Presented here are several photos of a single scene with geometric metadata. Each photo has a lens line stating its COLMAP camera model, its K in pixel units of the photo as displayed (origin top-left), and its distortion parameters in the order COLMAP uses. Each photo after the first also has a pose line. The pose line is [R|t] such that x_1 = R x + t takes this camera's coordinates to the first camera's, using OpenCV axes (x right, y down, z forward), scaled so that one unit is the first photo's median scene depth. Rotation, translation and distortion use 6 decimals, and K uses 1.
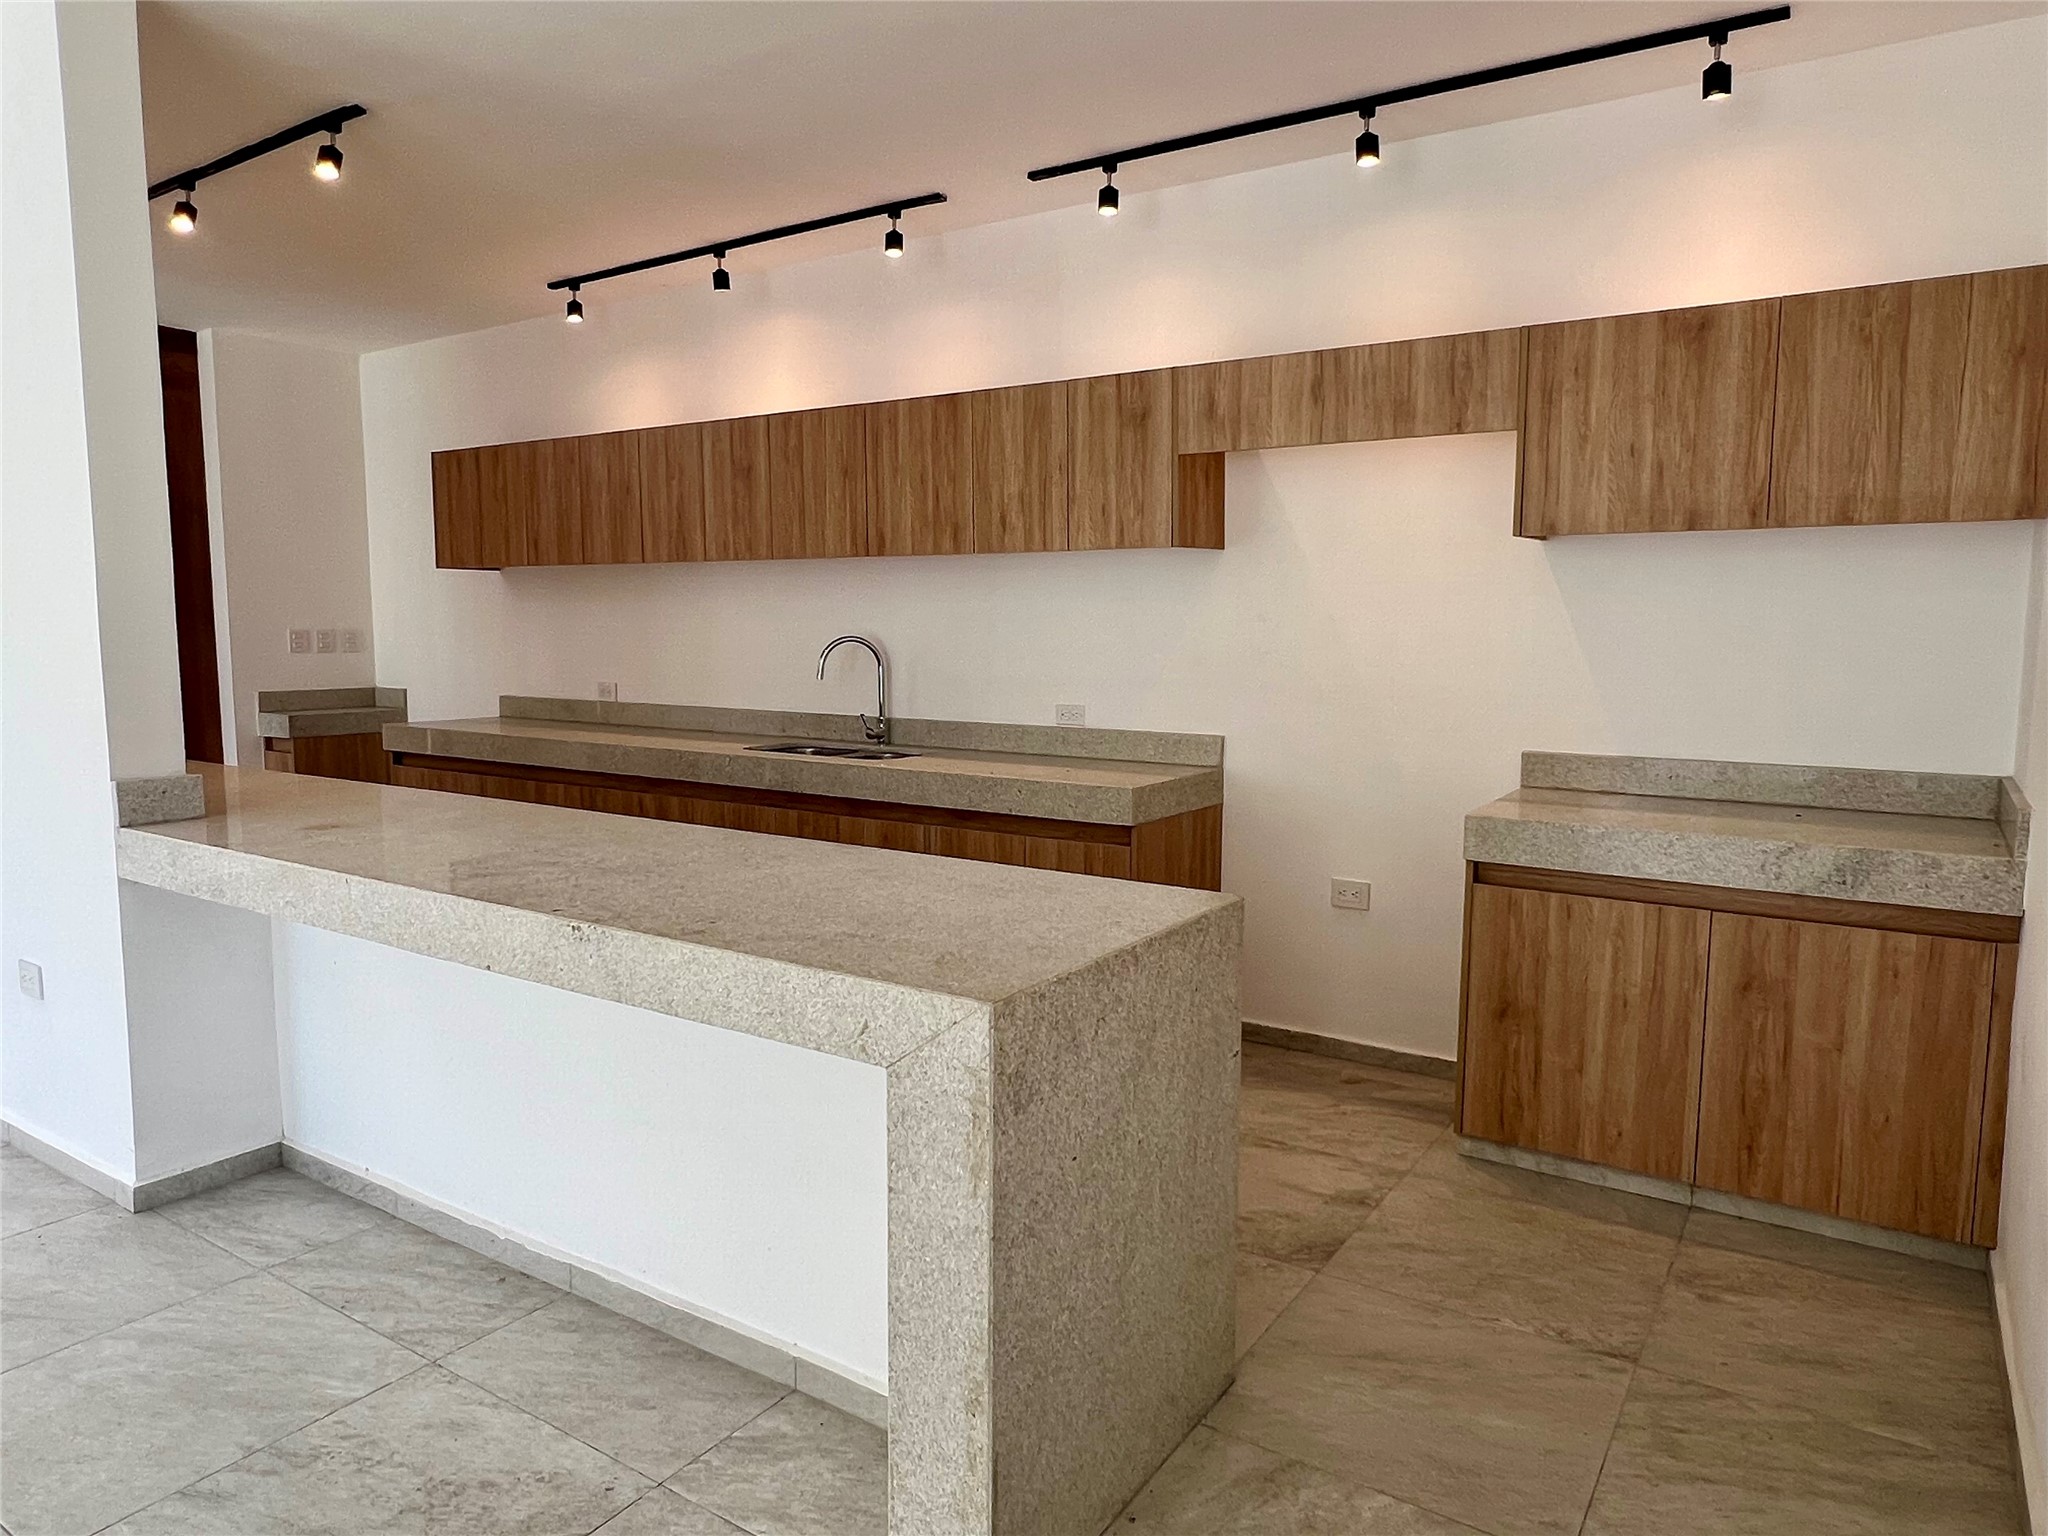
lens RADIAL K [[1297.2, 0, 1024.6], [0, 1297.2, 768.4], [0, 0, 1]] dist [-0.003012, -0.000395]
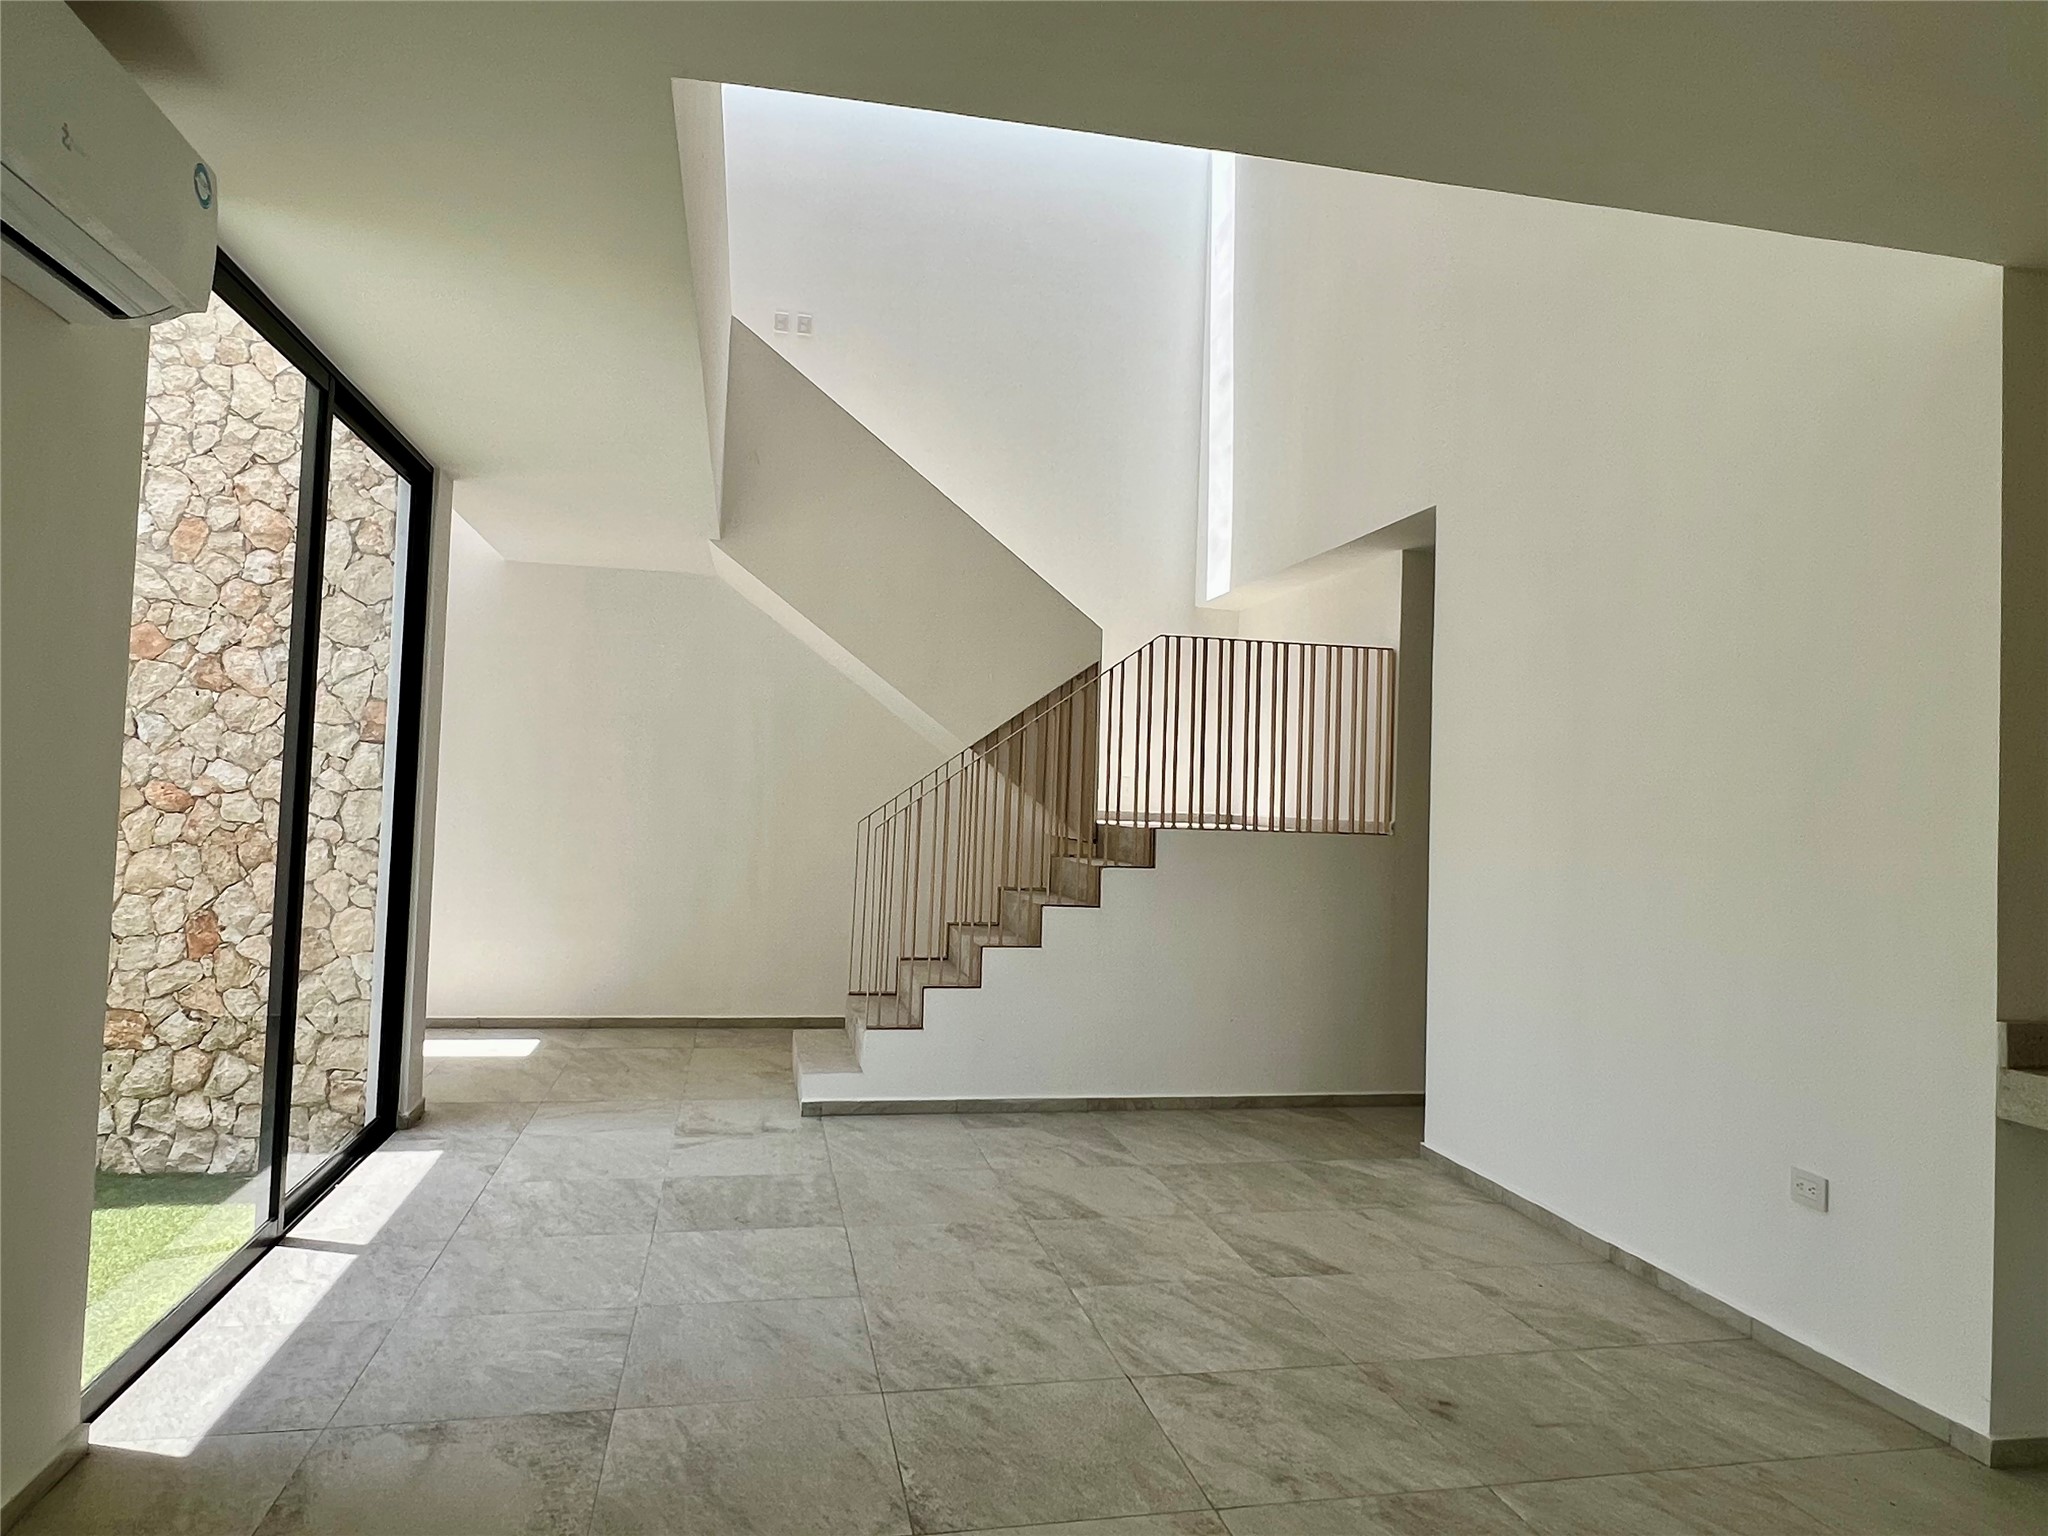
lens RADIAL K [[1297.2, 0, 1026.2], [0, 1297.2, 763.5], [0, 0, 1]] dist [-0.003012, -0.000395]
pose [[-0.713833, -0.006477, 0.700286, -1.265583], [0.042351, 0.997728, 0.052399, -0.275086], [-0.699034, 0.067062, -0.711937, 2.114869]]
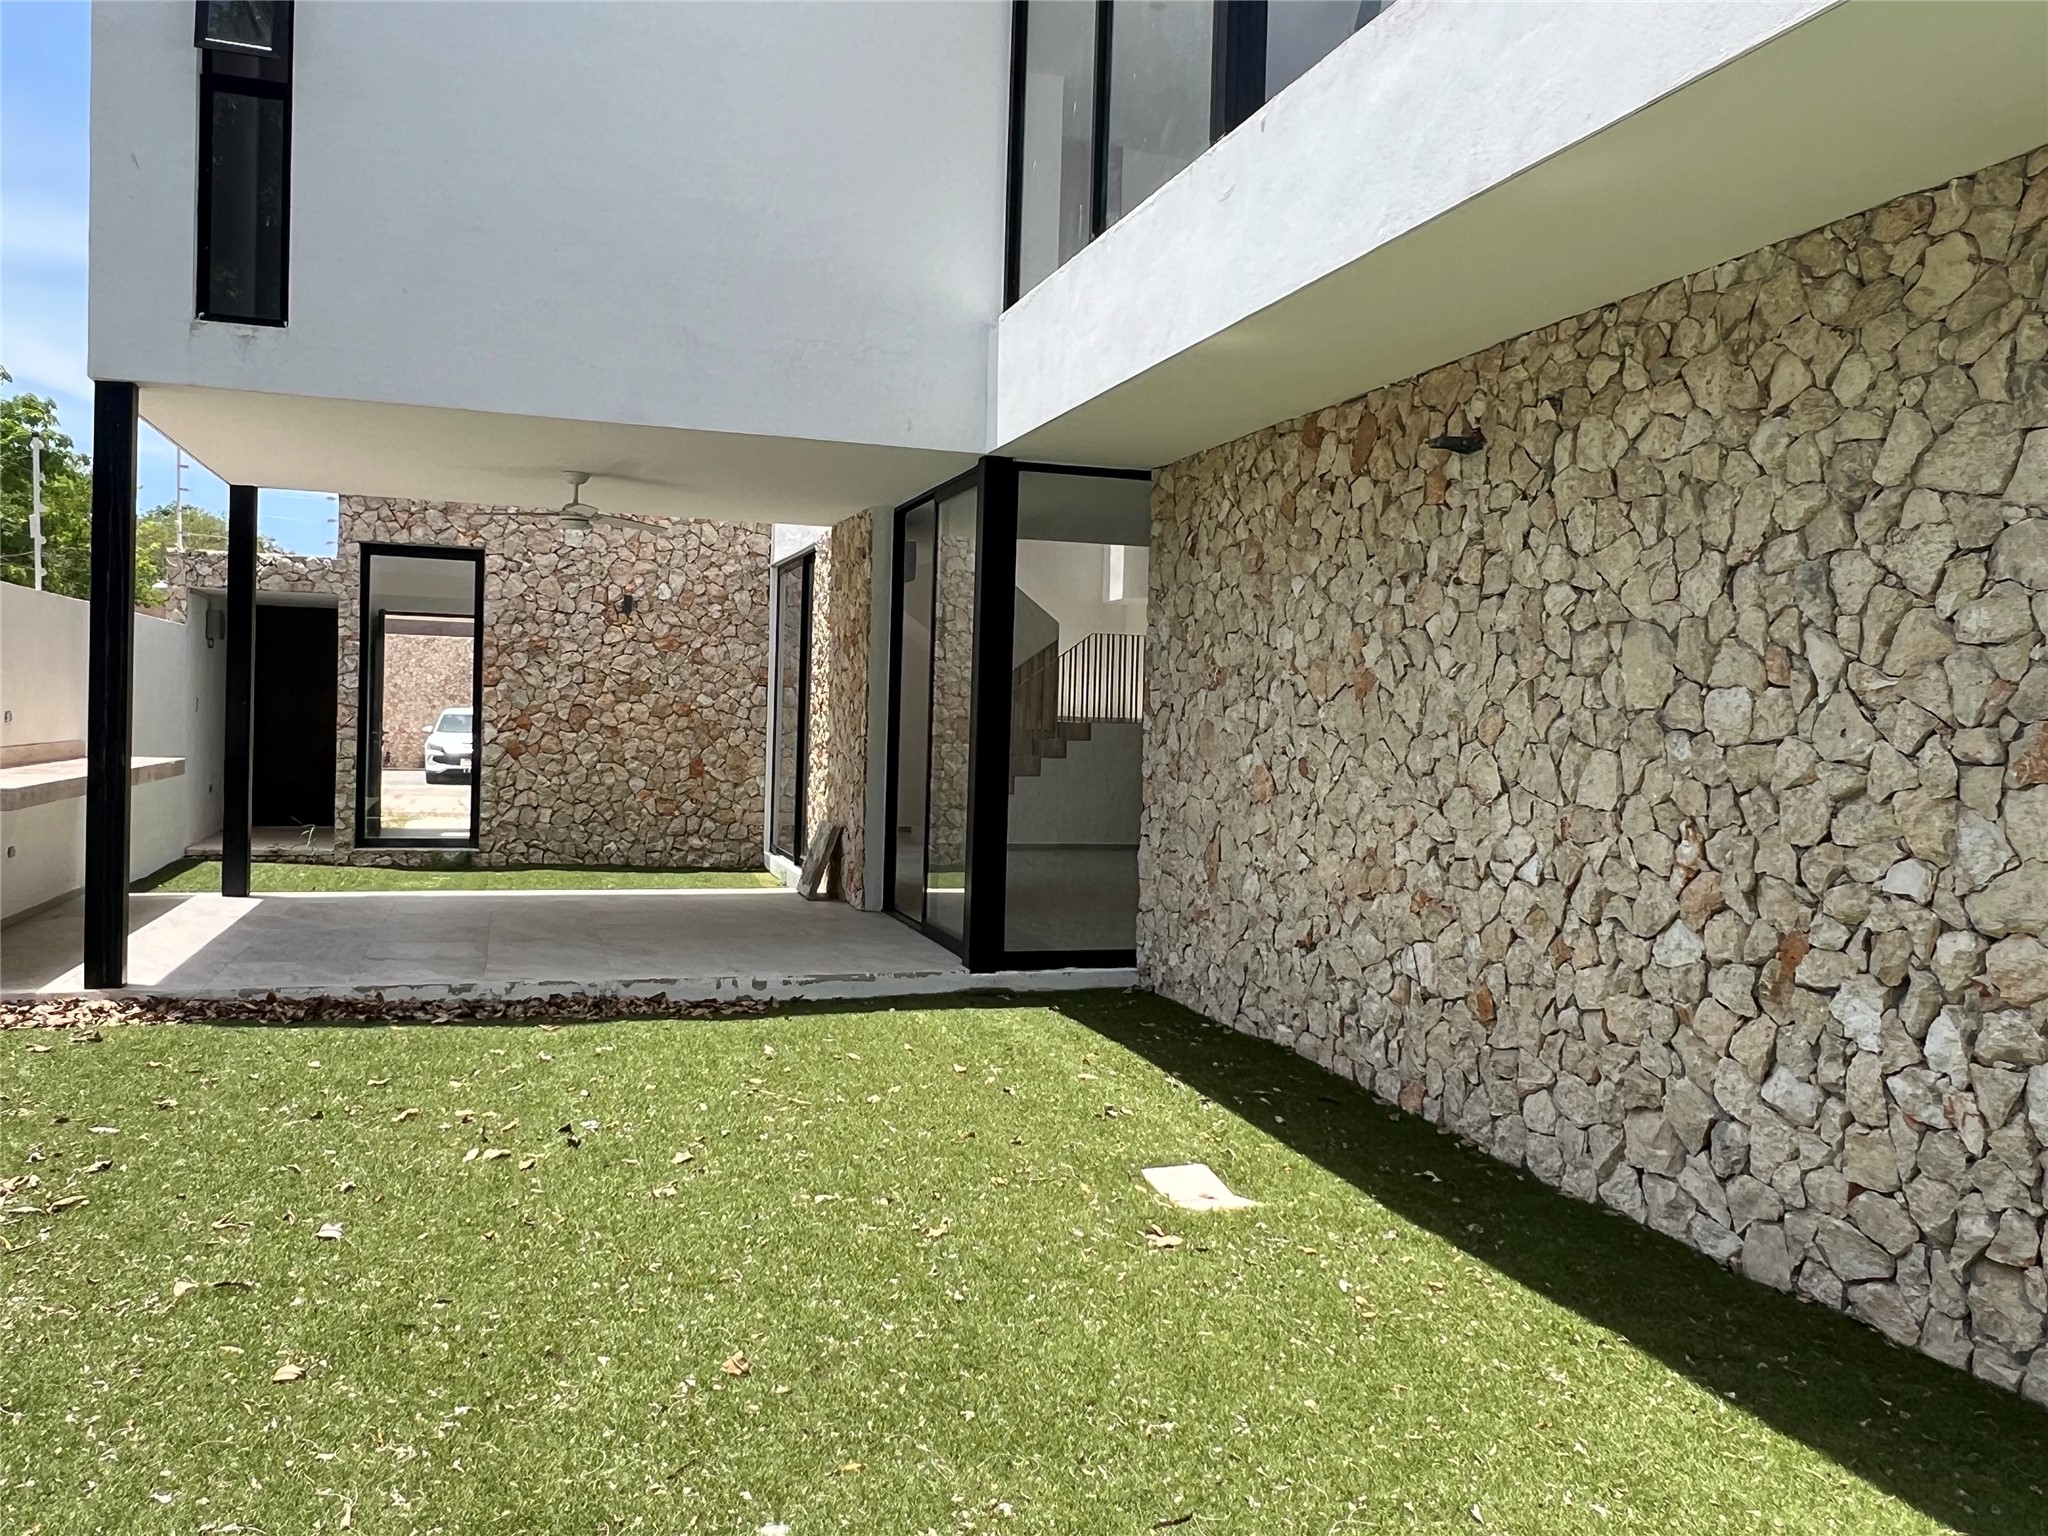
lens RADIAL K [[1548.3, 0, 1024.3], [0, 1548.3, 763.8], [0, 0, 1]] dist [-0.001585, -0.002798]
pose [[-0.782408, -0.040759, 0.621430, -3.405663], [0.039369, 0.992623, 0.114674, -0.576099], [-0.621520, 0.114187, -0.775032, 5.230604]]
